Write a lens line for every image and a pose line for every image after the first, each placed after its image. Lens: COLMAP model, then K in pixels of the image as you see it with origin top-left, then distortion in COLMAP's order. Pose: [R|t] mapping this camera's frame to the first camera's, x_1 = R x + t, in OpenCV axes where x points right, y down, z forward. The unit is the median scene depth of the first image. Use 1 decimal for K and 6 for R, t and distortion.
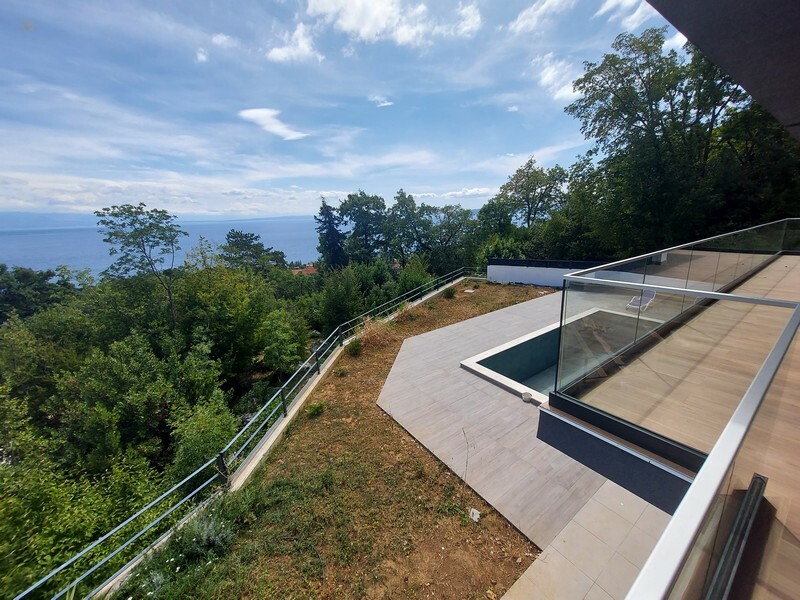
lens RADIAL K [[321.7, 0, 408.6], [0, 321.7, 295.9], [0, 0, 1]] dist [0.004081, 0.000377]
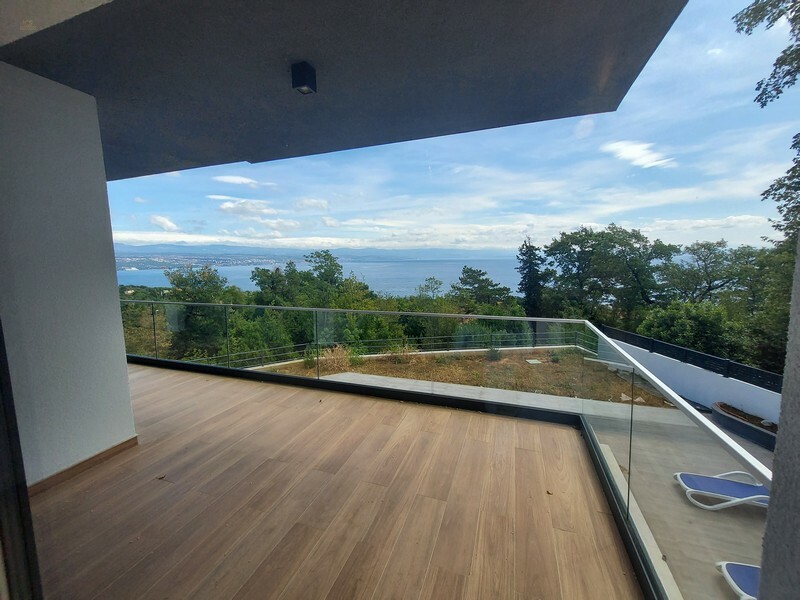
lens RADIAL K [[325.7, 0, 399.0], [0, 325.7, 295.6], [0, 0, 1]] dist [0.001905, 0.000155]
pose [[0.544177, 0.115763, -0.830945, 0.316347], [-0.202486, 0.979278, 0.003822, -0.052555], [0.814169, 0.166175, 0.556341, 0.150724]]
